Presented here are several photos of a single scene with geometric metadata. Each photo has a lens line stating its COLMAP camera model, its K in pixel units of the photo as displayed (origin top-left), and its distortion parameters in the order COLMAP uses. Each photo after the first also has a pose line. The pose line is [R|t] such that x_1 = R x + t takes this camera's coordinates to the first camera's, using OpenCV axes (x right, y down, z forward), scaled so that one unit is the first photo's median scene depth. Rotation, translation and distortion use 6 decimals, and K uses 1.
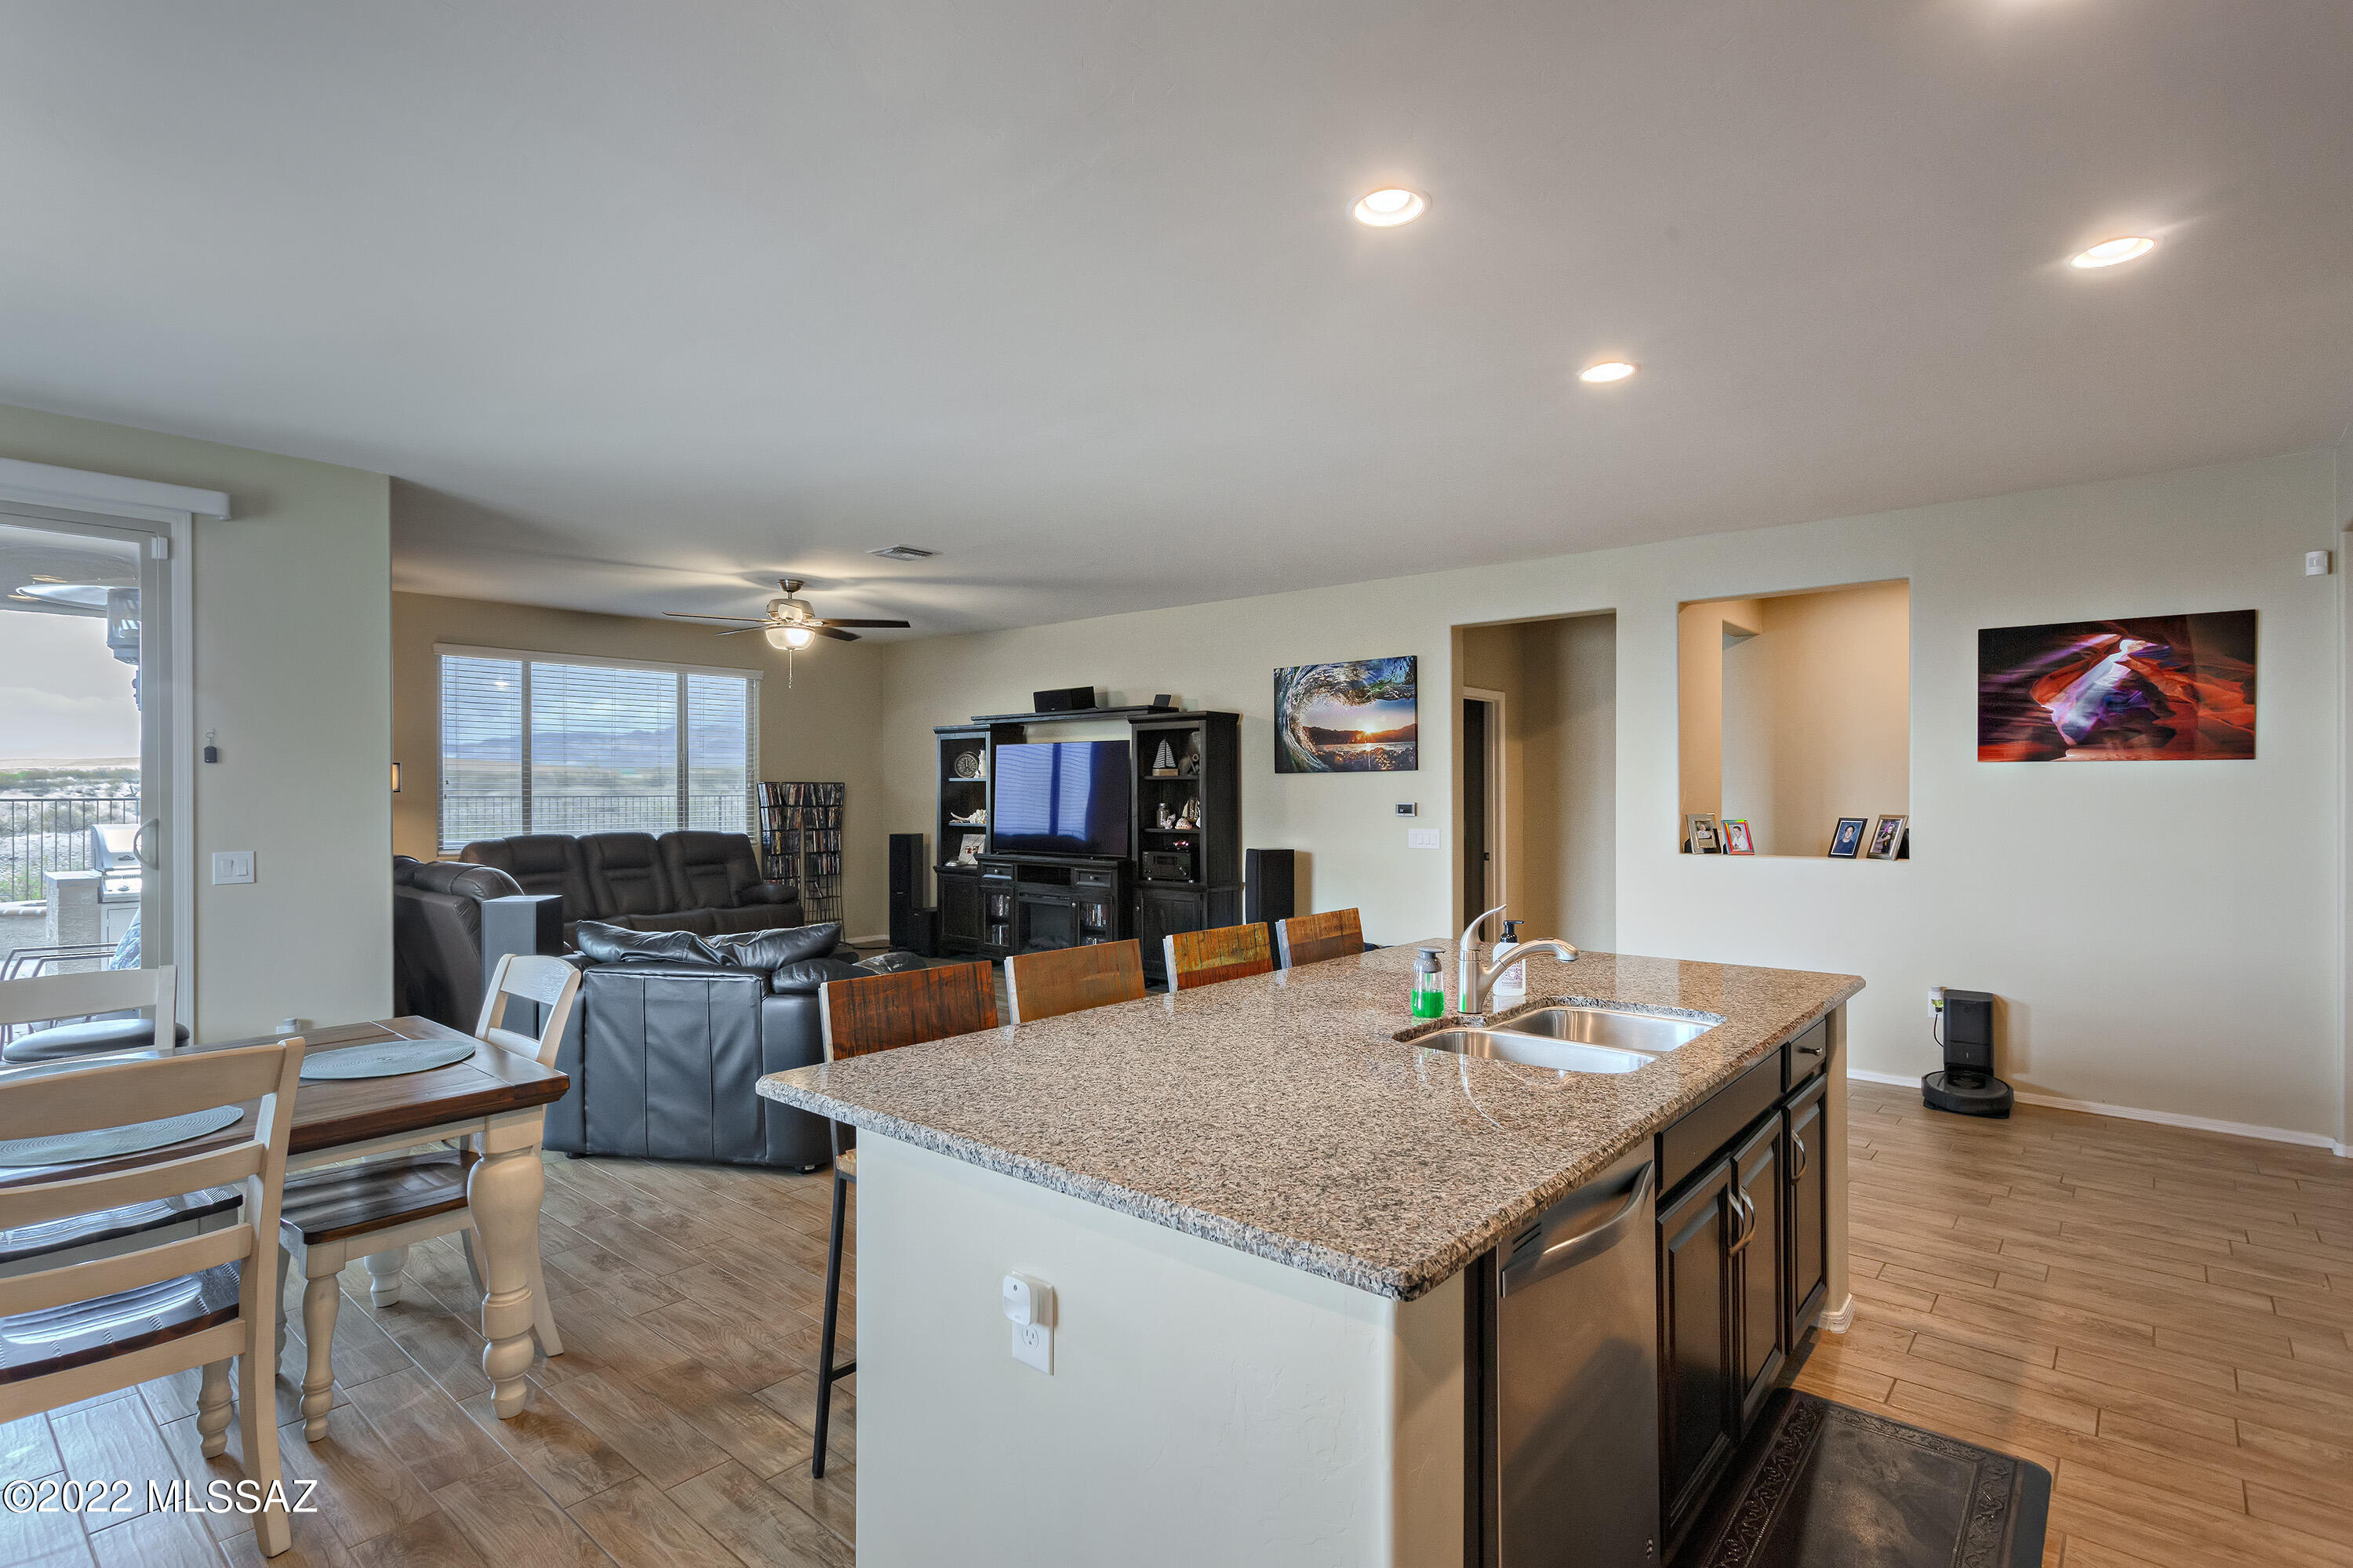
lens RADIAL K [[1138.9, 0, 1200.1], [0, 1138.9, 776.7], [0, 0, 1]] dist [0.004234, 0.001418]
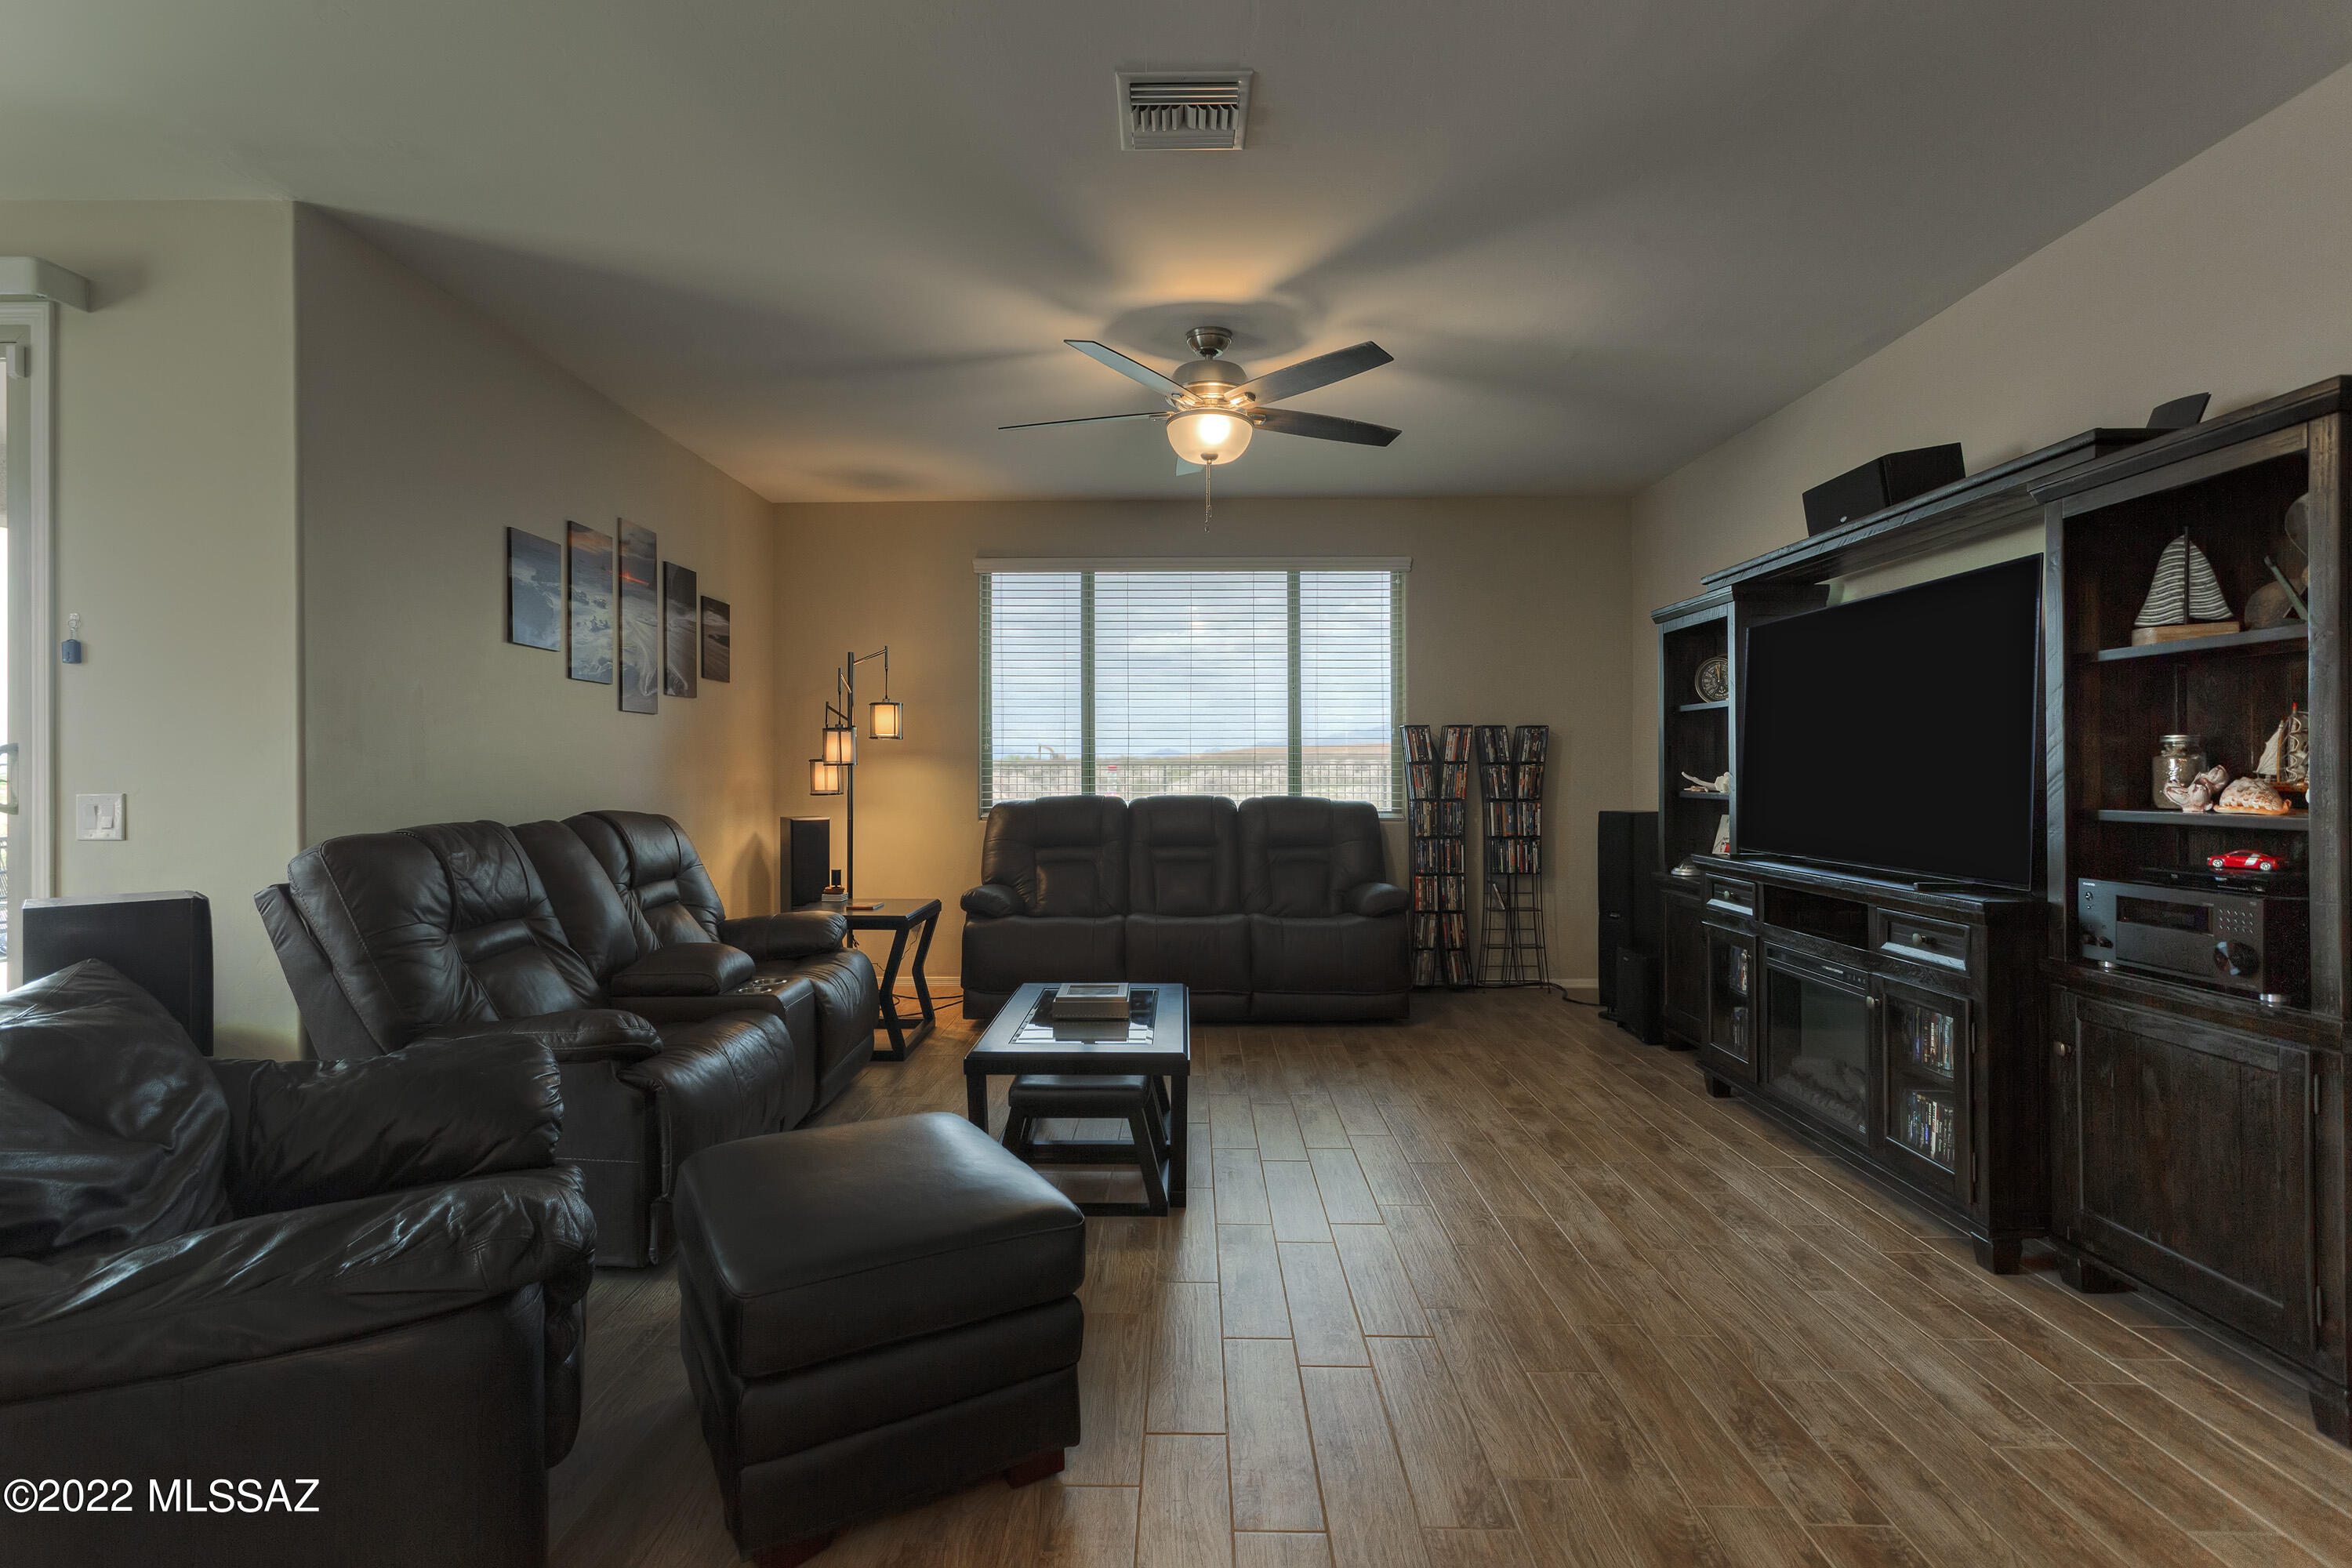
lens RADIAL K [[1138.4, 0, 1131.2], [0, 1138.4, 756.5], [0, 0, 1]] dist [0.004234, 0.001418]
pose [[0.622623, -0.009550, -0.782464, 0.036859], [0.010167, 0.999940, -0.004115, 0.028466], [0.782456, -0.005393, 0.622682, 0.569023]]
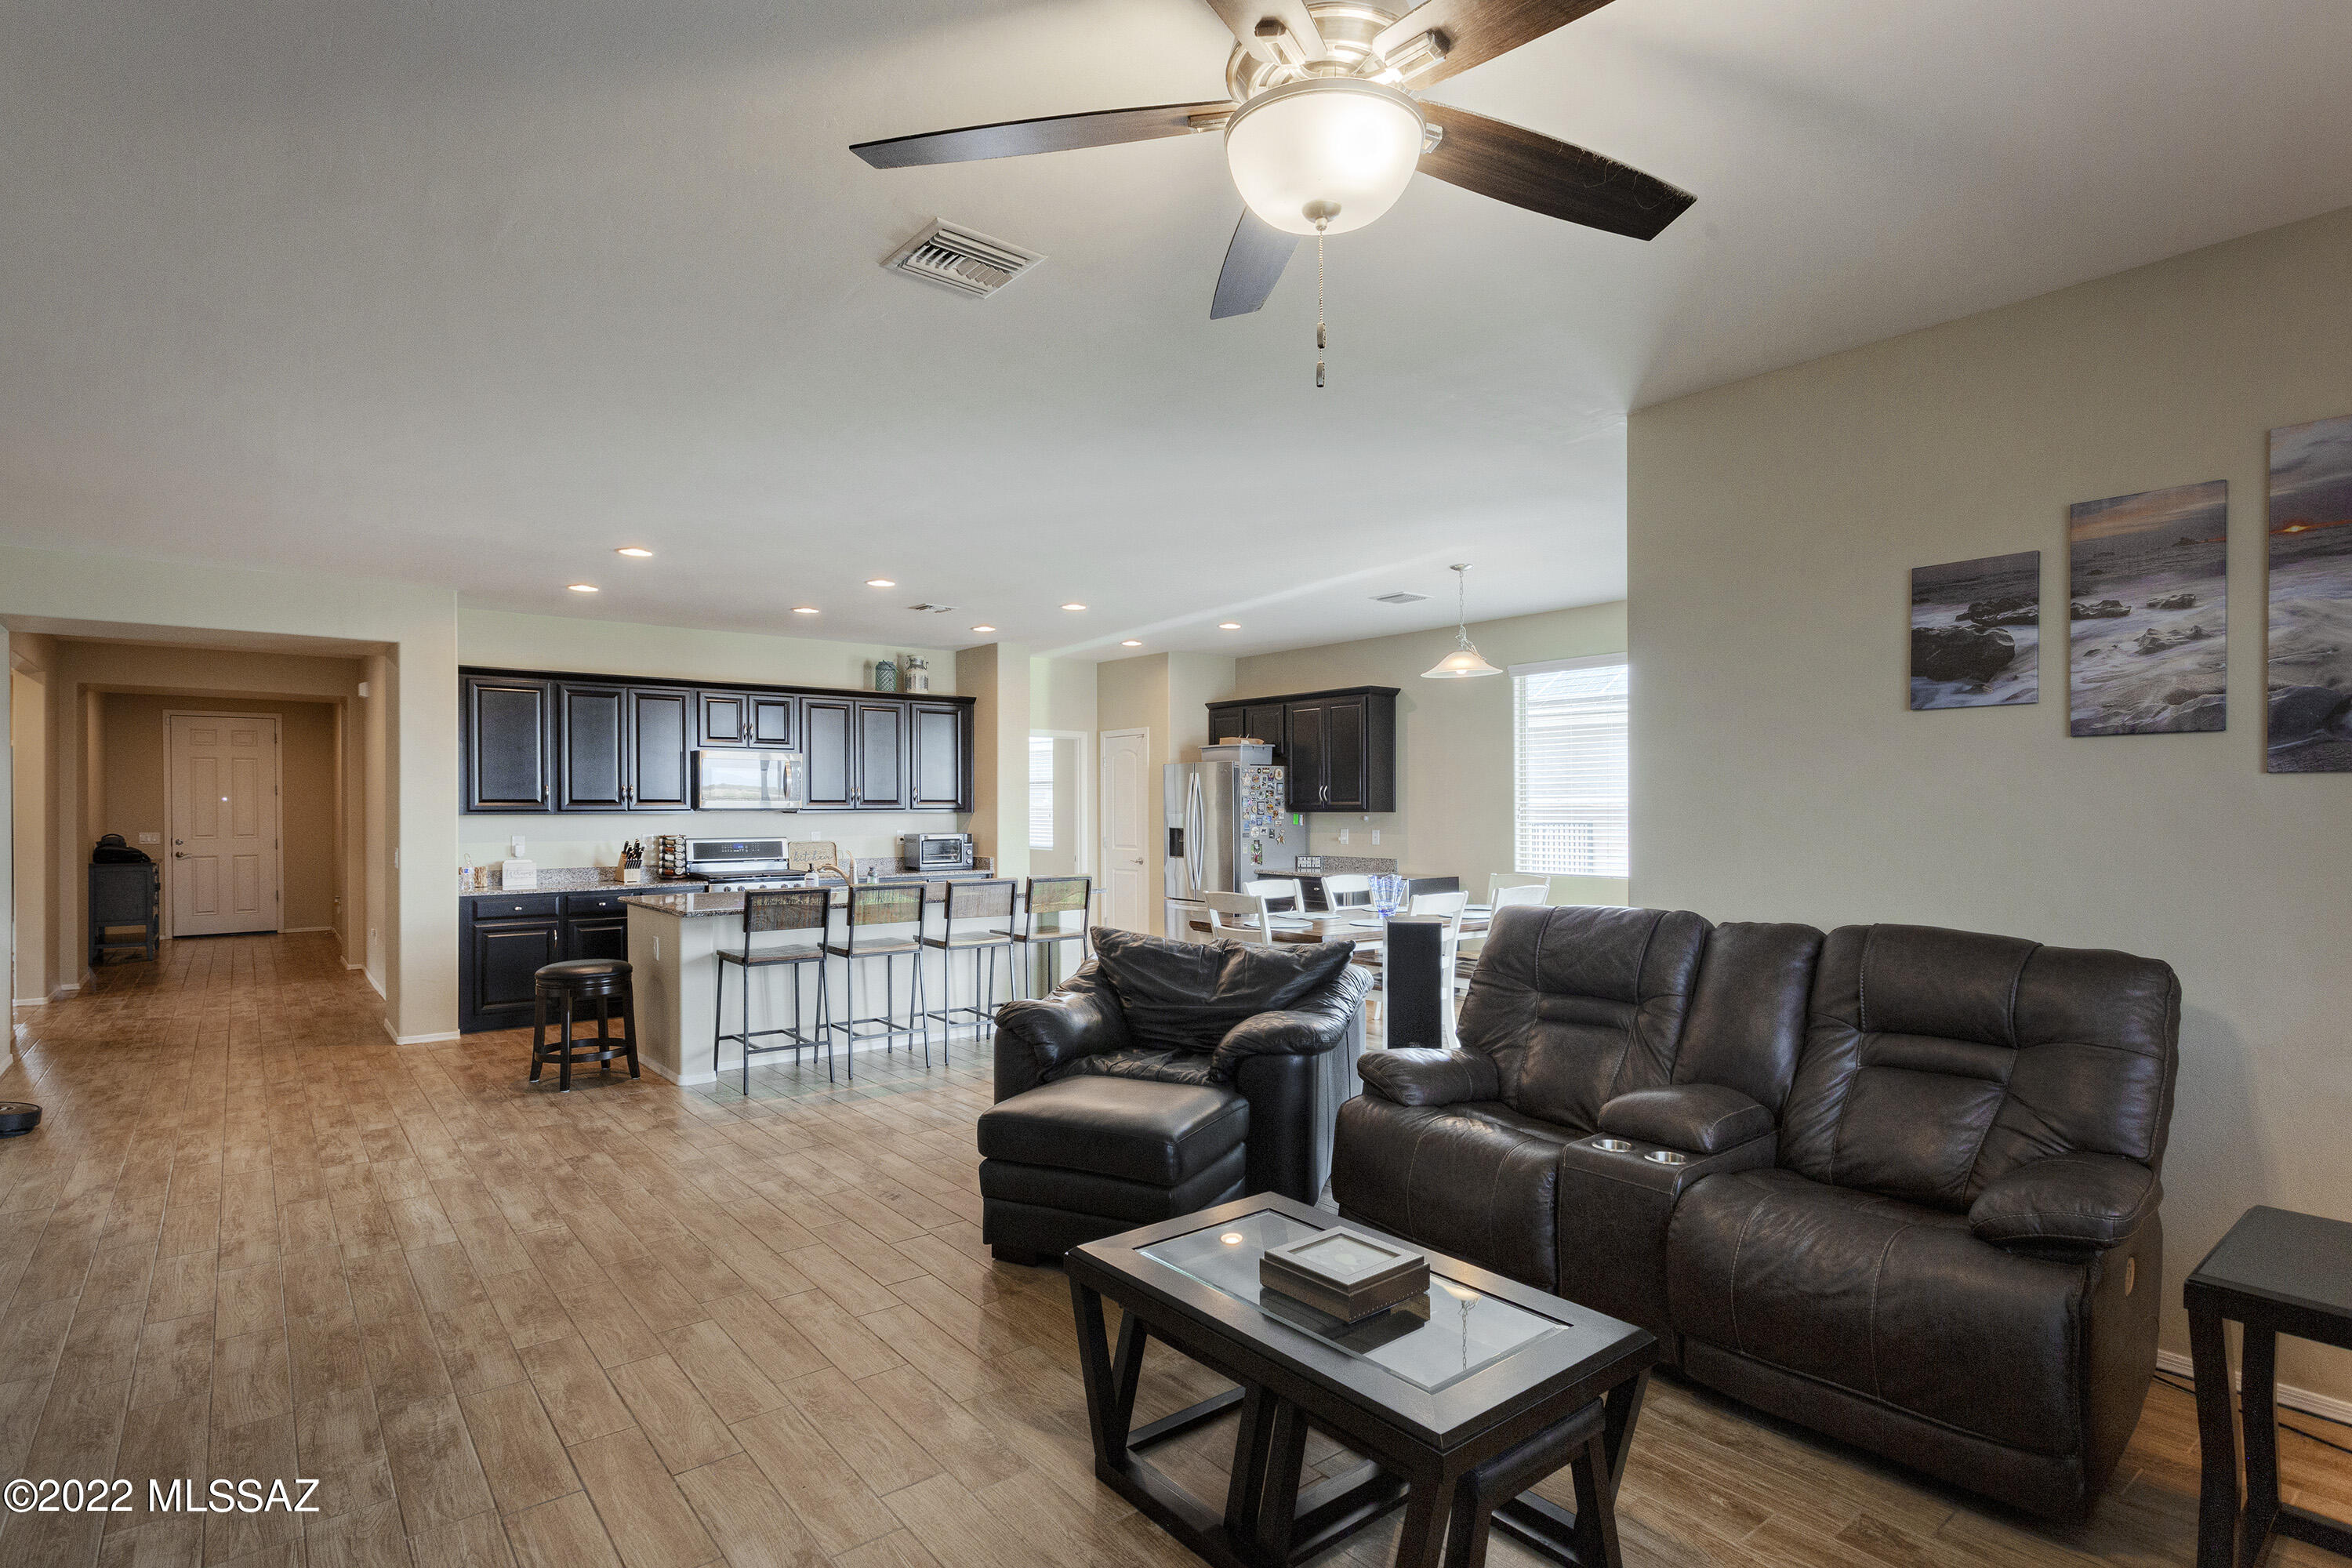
lens RADIAL K [[1138.4, 0, 1171.1], [0, 1138.4, 813.5], [0, 0, 1]] dist [0.004234, 0.001418]
pose [[-0.977028, 0.000164, 0.213112, -0.332303], [-0.001678, 0.999963, -0.008459, 0.014898], [-0.213105, -0.008623, -0.976991, 1.091881]]
